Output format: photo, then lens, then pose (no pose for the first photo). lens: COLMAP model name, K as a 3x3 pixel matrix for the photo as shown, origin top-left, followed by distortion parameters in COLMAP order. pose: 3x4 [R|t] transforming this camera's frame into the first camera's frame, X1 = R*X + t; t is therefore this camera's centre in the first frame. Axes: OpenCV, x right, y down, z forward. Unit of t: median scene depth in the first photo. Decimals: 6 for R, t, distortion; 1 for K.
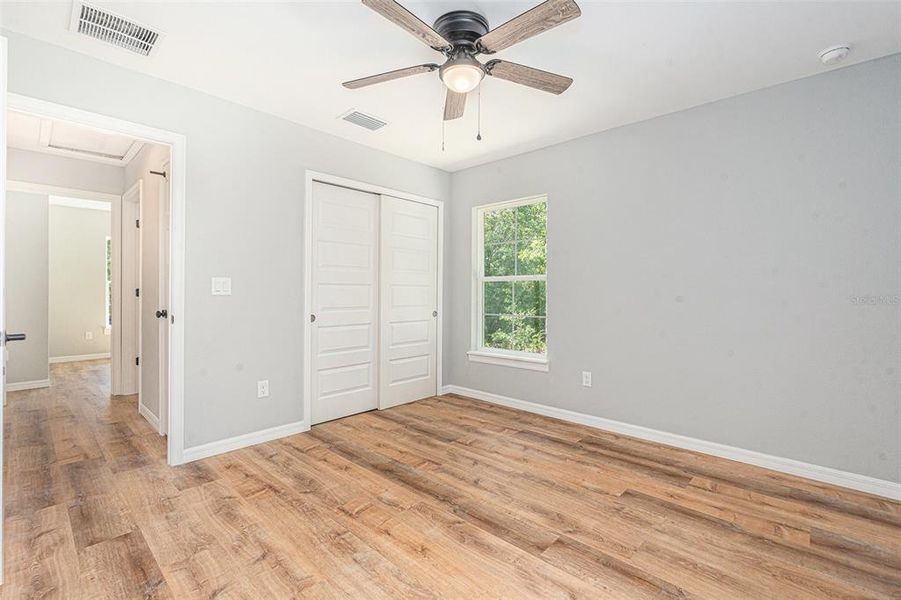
lens RADIAL K [[405.4, 0, 447.3], [0, 405.4, 300.3], [0, 0, 1]] dist [-0.003695, 0.000065]
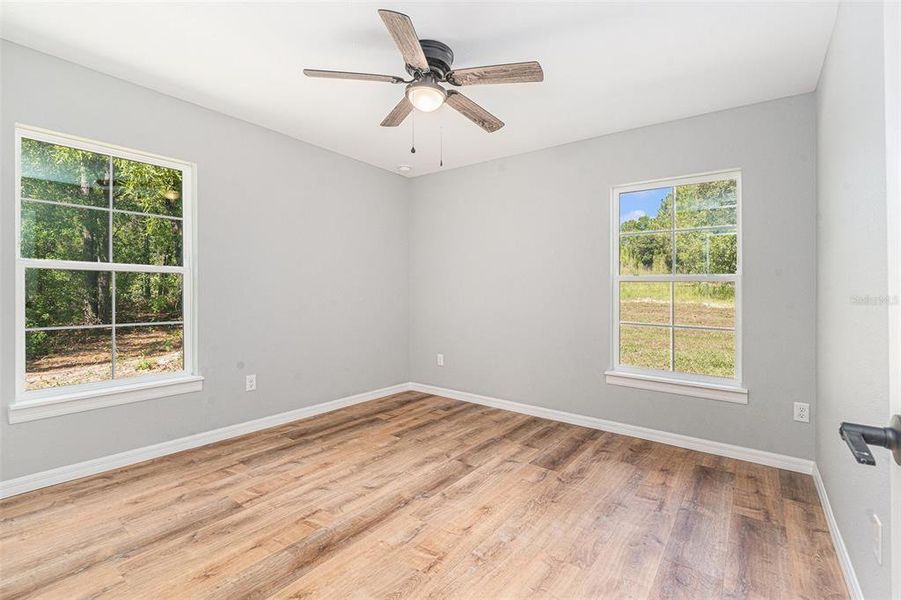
lens RADIAL K [[405.4, 0, 465.1], [0, 405.4, 285.2], [0, 0, 1]] dist [-0.003695, 0.000065]
pose [[-0.131843, 0.011717, 0.991201, -0.821633], [0.009910, 0.999896, -0.010501, -0.019332], [-0.991221, 0.008439, -0.131945, 0.801244]]
